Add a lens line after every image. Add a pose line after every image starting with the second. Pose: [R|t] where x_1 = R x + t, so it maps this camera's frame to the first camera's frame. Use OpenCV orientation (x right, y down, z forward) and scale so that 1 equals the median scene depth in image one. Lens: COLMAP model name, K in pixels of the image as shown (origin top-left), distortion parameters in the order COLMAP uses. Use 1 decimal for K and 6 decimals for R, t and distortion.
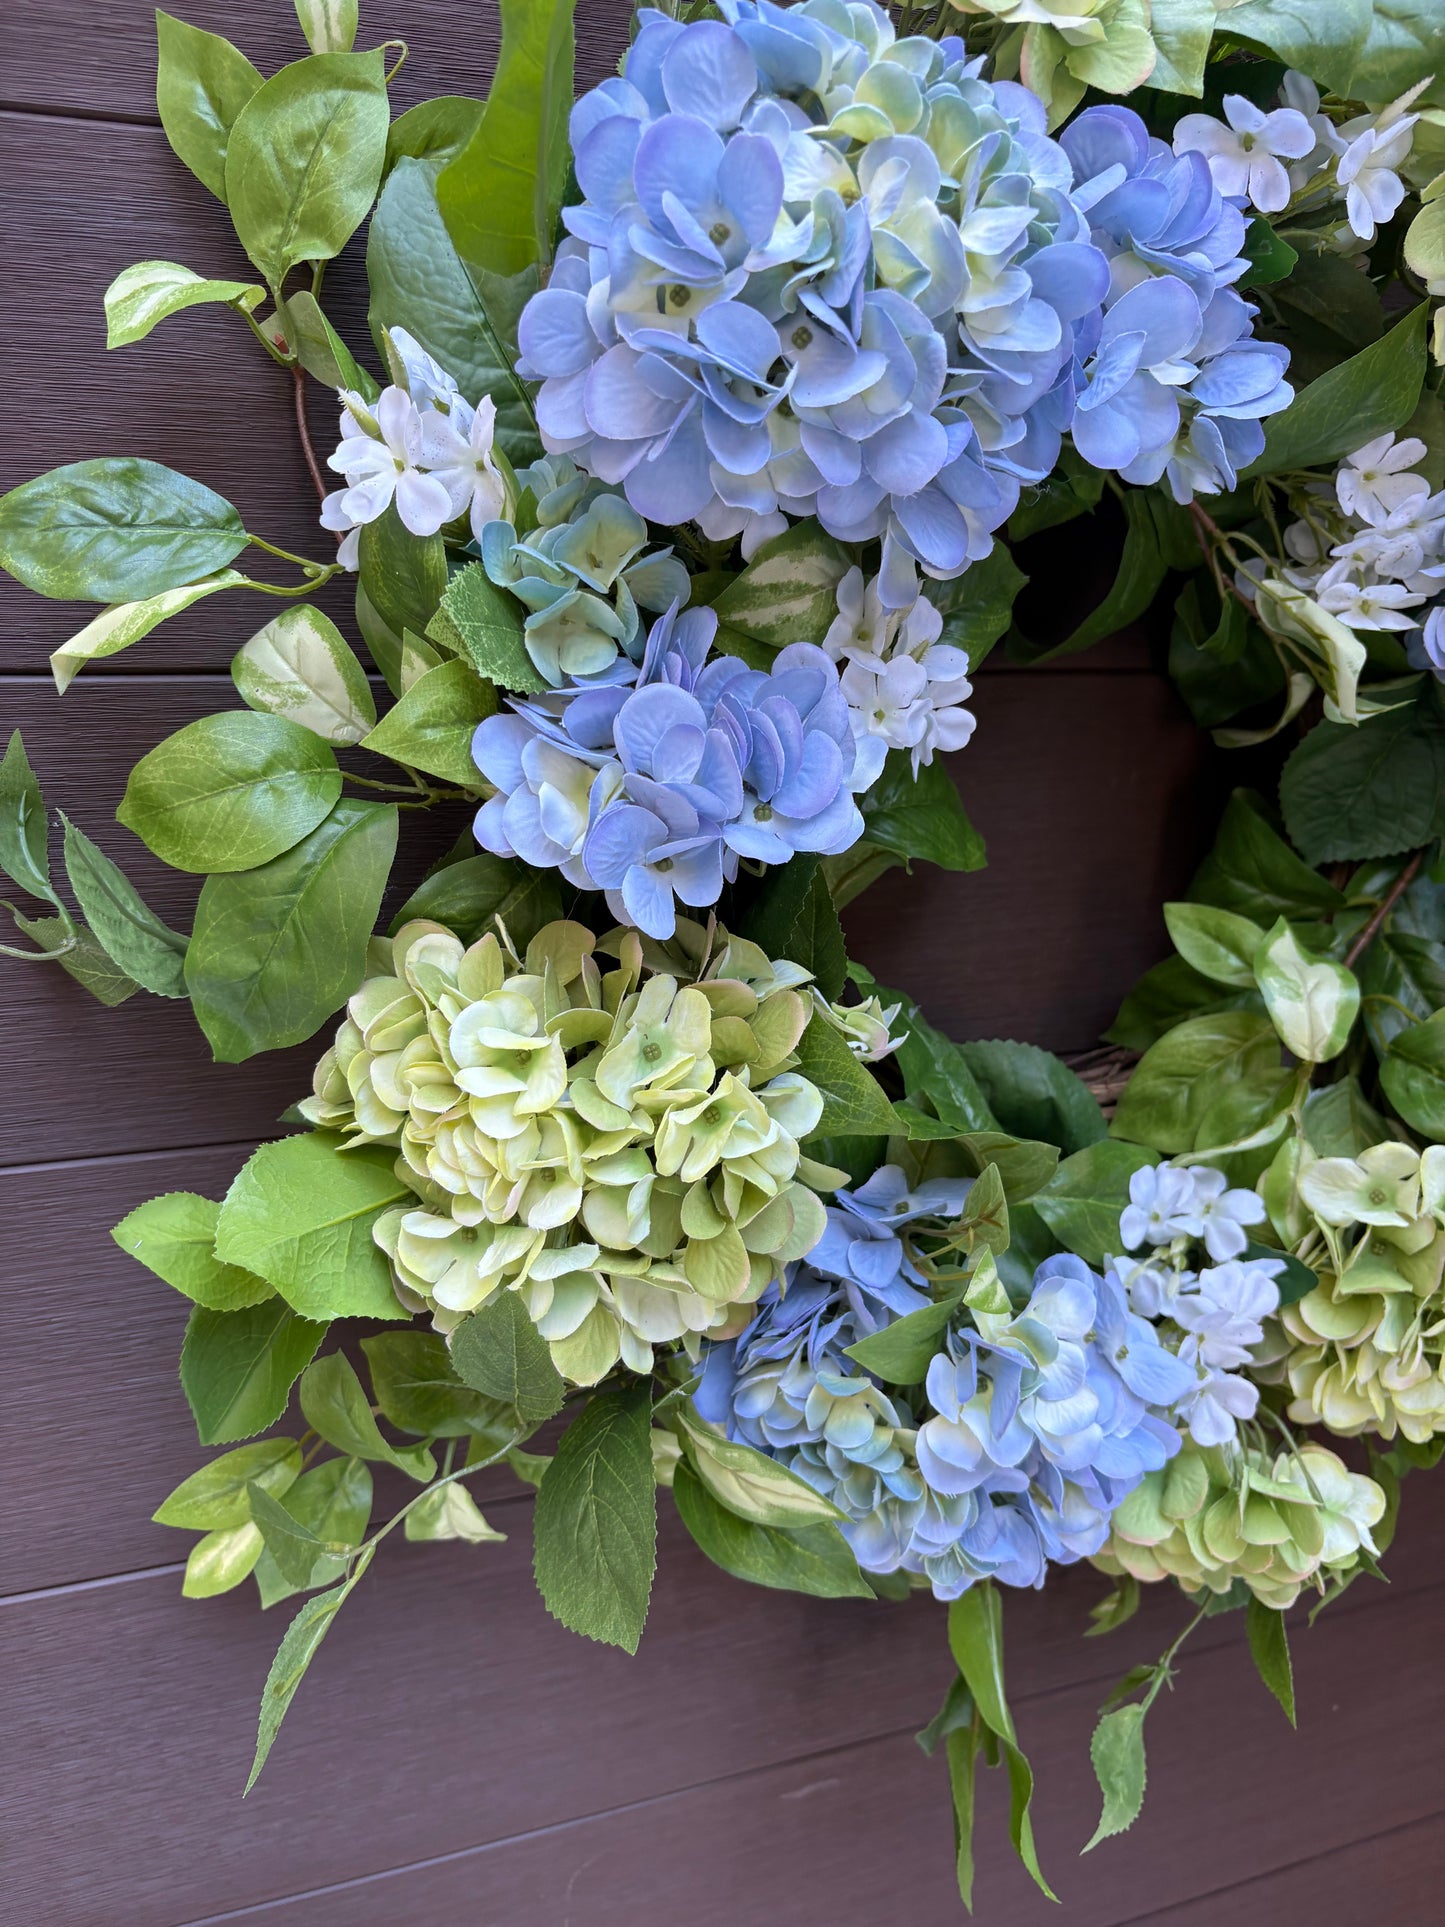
lens RADIAL K [[1519.2, 0, 713.8], [0, 1519.2, 984.1], [0, 0, 1]] dist [0.006870, -0.006583]
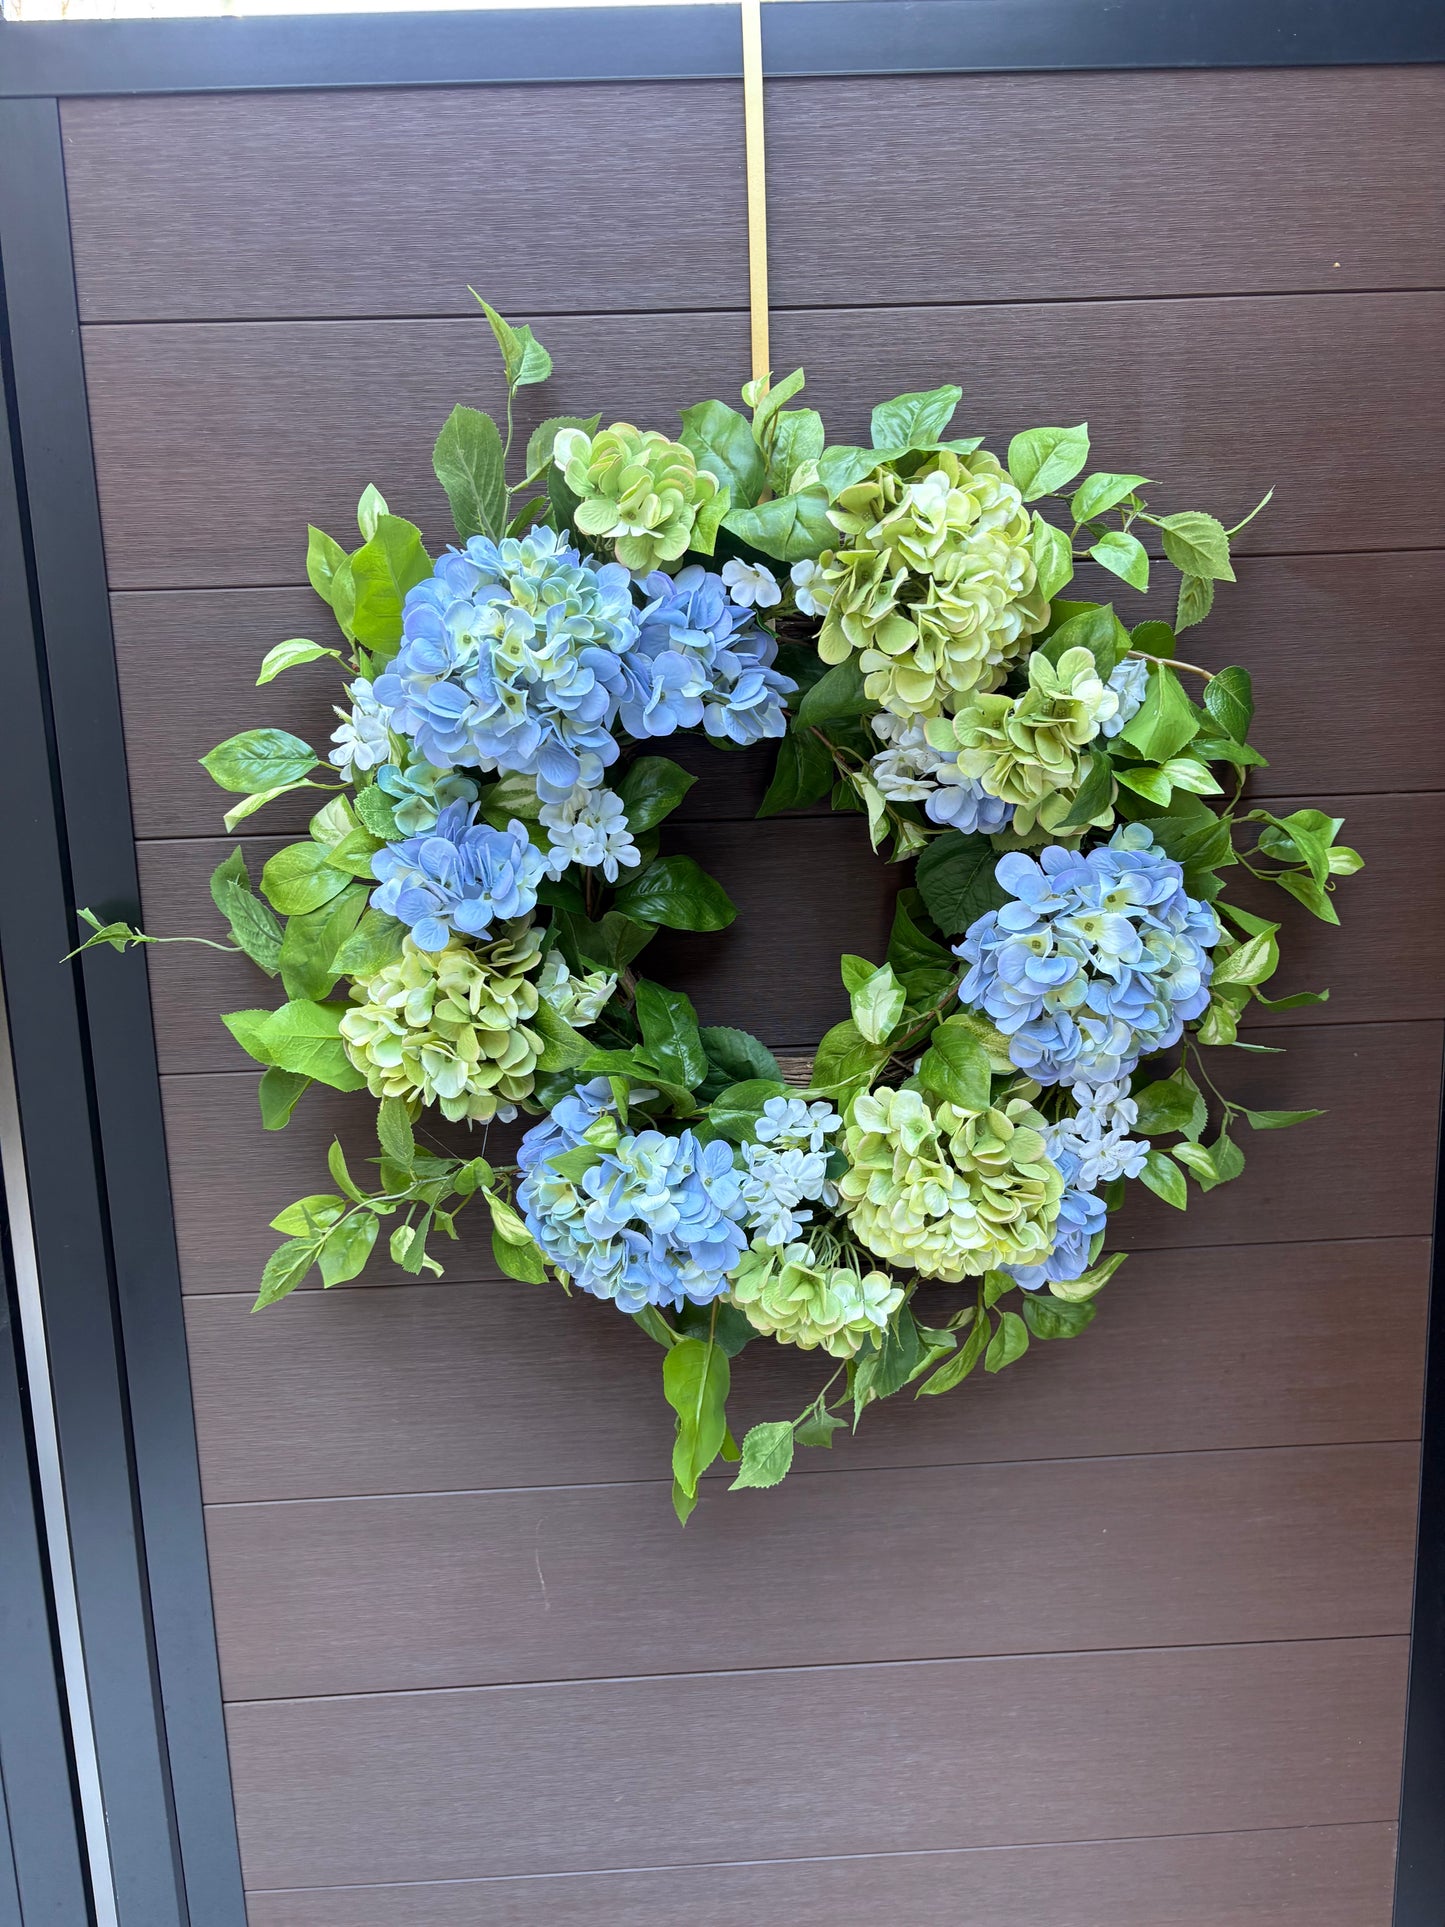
lens RADIAL K [[1501.5, 0, 742.6], [0, 1501.5, 964.4], [0, 0, 1]] dist [0.093265, -0.264750]
pose [[0.947978, 0.035284, -0.316374, 0.954355], [-0.054778, 0.997094, -0.052934, 0.071737], [0.313587, 0.067510, 0.947157, -0.830445]]
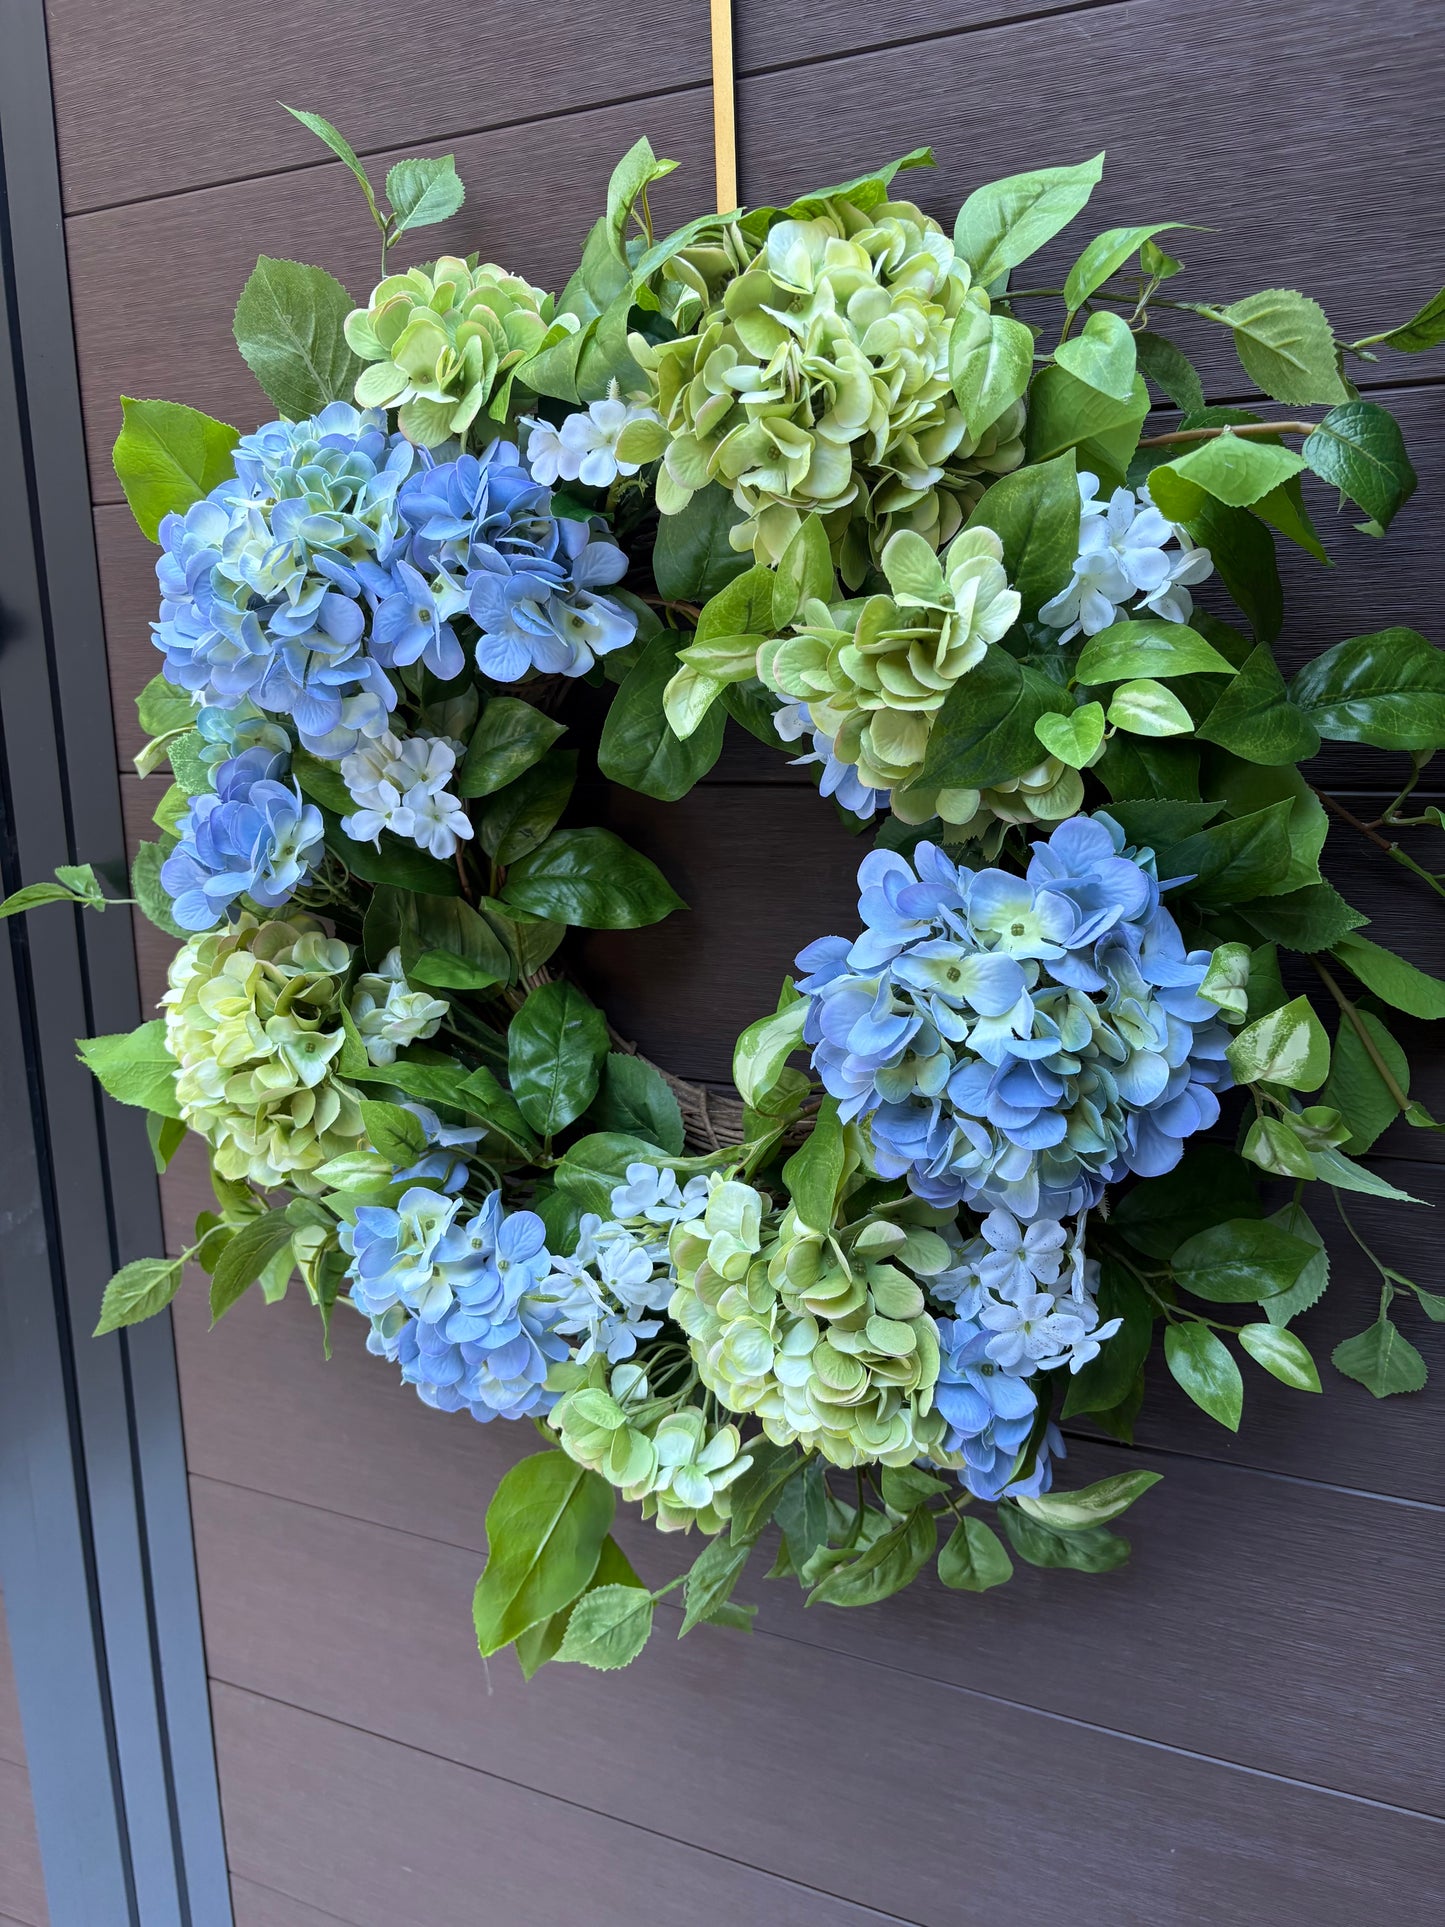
lens RADIAL K [[1502.7, 0, 694.4], [0, 1502.7, 952.1], [0, 0, 1]] dist [0.013688, -0.000472]
pose [[0.694453, 0.114372, -0.710390, 1.460111], [-0.145090, 0.989265, 0.017436, -0.106896], [0.704758, 0.090962, 0.703592, 0.116676]]
